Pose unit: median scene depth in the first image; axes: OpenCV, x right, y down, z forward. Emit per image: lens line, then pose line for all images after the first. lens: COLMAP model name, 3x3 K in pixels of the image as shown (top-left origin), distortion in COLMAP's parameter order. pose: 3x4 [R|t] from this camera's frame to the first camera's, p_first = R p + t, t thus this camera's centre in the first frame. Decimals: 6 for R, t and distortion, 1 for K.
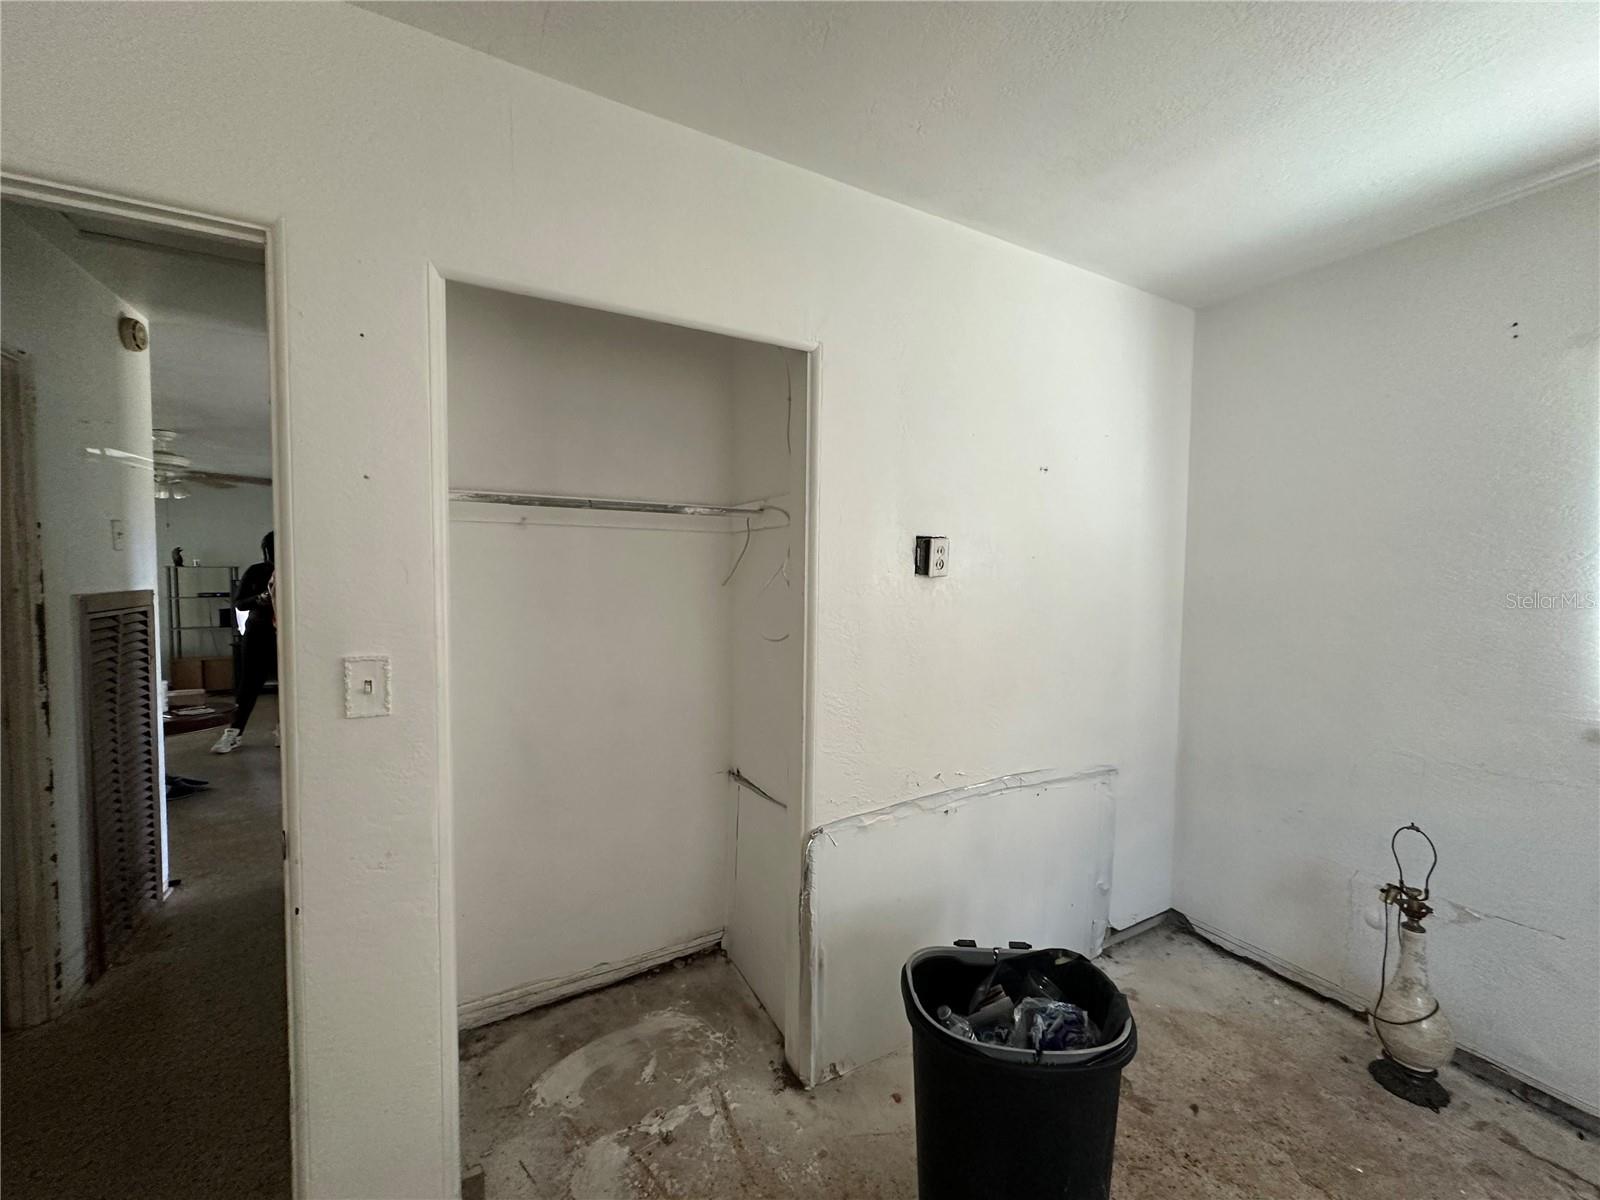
lens RADIAL K [[641.7, 0, 798.5], [0, 641.7, 602.4], [0, 0, 1]] dist [-0.001551, 0.001459]
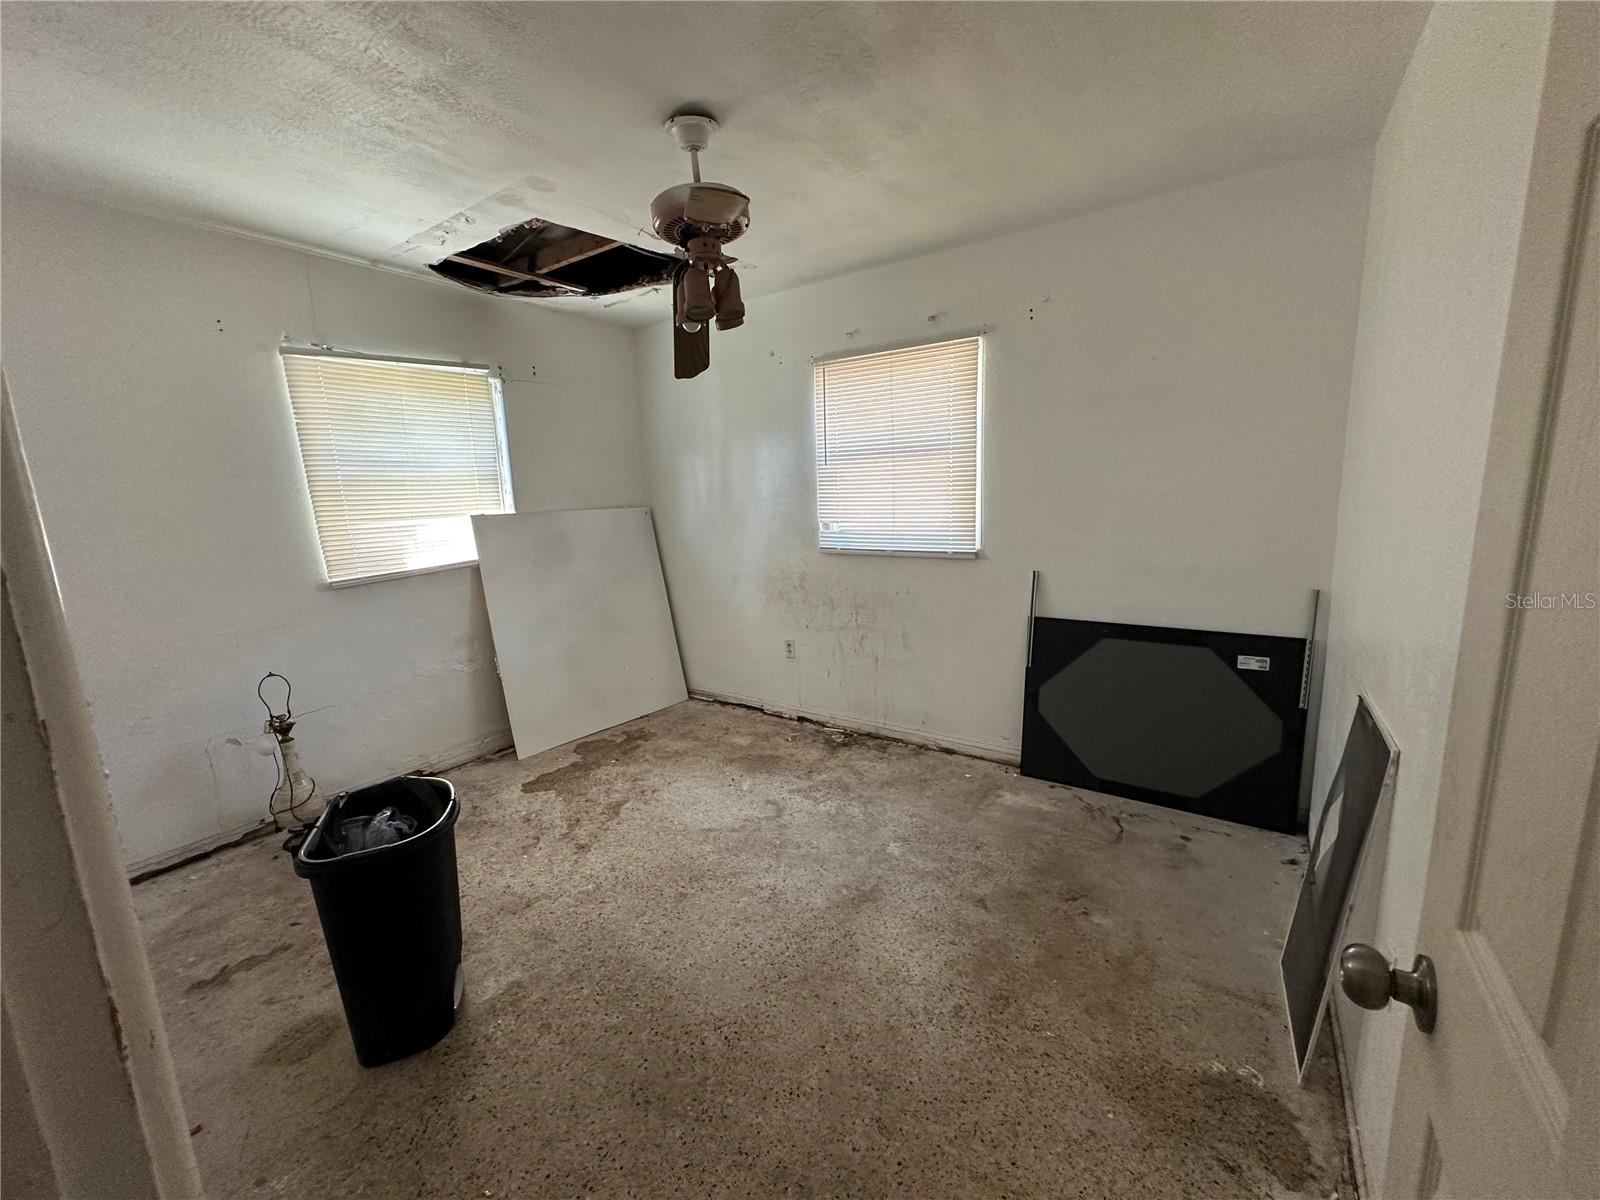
lens RADIAL K [[641.7, 0, 798.5], [0, 641.7, 602.4], [0, 0, 1]] dist [-0.001551, 0.001459]
pose [[-0.441880, -0.151043, 0.884267, -0.785408], [0.076944, 0.975709, 0.205112, -0.009229], [-0.893768, 0.158674, -0.419524, 0.513458]]
